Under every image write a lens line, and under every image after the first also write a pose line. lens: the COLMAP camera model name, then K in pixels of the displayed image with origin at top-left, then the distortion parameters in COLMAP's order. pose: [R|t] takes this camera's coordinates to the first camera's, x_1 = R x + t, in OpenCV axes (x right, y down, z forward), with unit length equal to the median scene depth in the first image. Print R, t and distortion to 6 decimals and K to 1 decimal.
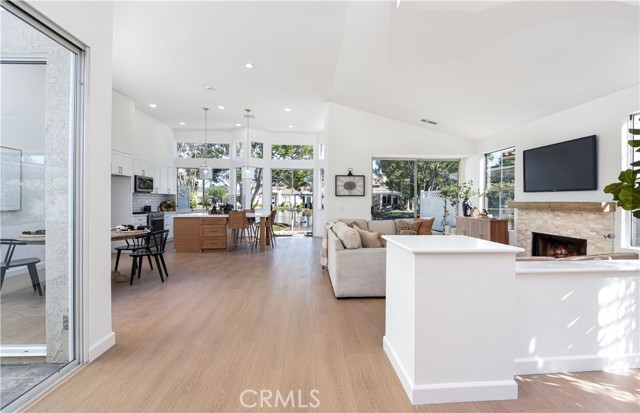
lens RADIAL K [[286.6, 0, 329.3], [0, 286.6, 201.8], [0, 0, 1]] dist [0.012012, -0.004766]
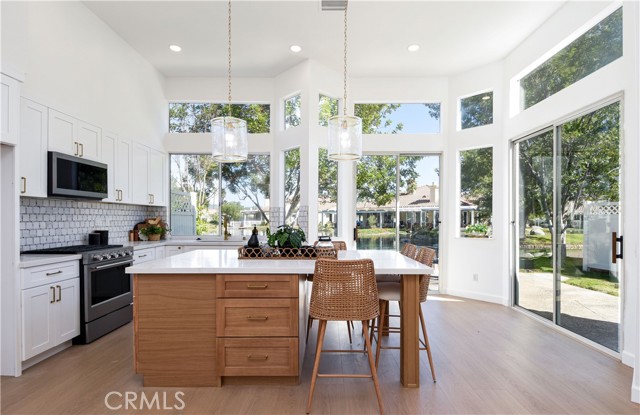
lens RADIAL K [[323.4, 0, 322.7], [0, 323.4, 222.5], [0, 0, 1]] dist [-0.004457, -0.000901]
pose [[0.995828, 0.000860, -0.091246, -0.302815], [-0.000176, 0.999972, 0.007510, -0.003419], [0.091250, -0.007462, 0.995800, 0.663710]]
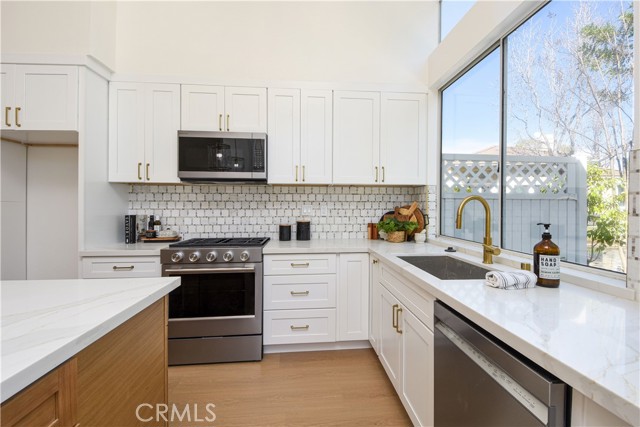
lens RADIAL K [[284.9, 0, 328.2], [0, 284.9, 209.7], [0, 0, 1]] dist [-0.001963, -0.009715]
pose [[0.034316, 0.005500, -0.999396, -0.356352], [-0.004299, 0.999976, 0.005356, -0.003179], [0.999402, 0.004112, 0.034339, 1.264303]]
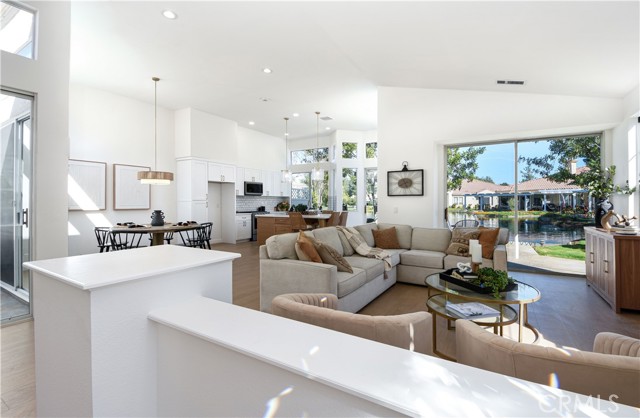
lens RADIAL K [[287.7, 0, 333.8], [0, 287.7, 202.3], [0, 0, 1]] dist [0.002689, -0.004366]
pose [[0.826812, -0.002065, -0.562474, 0.365662], [0.000646, 0.999996, -0.002721, 0.000204], [0.562477, 0.001887, 0.826810, 0.210379]]
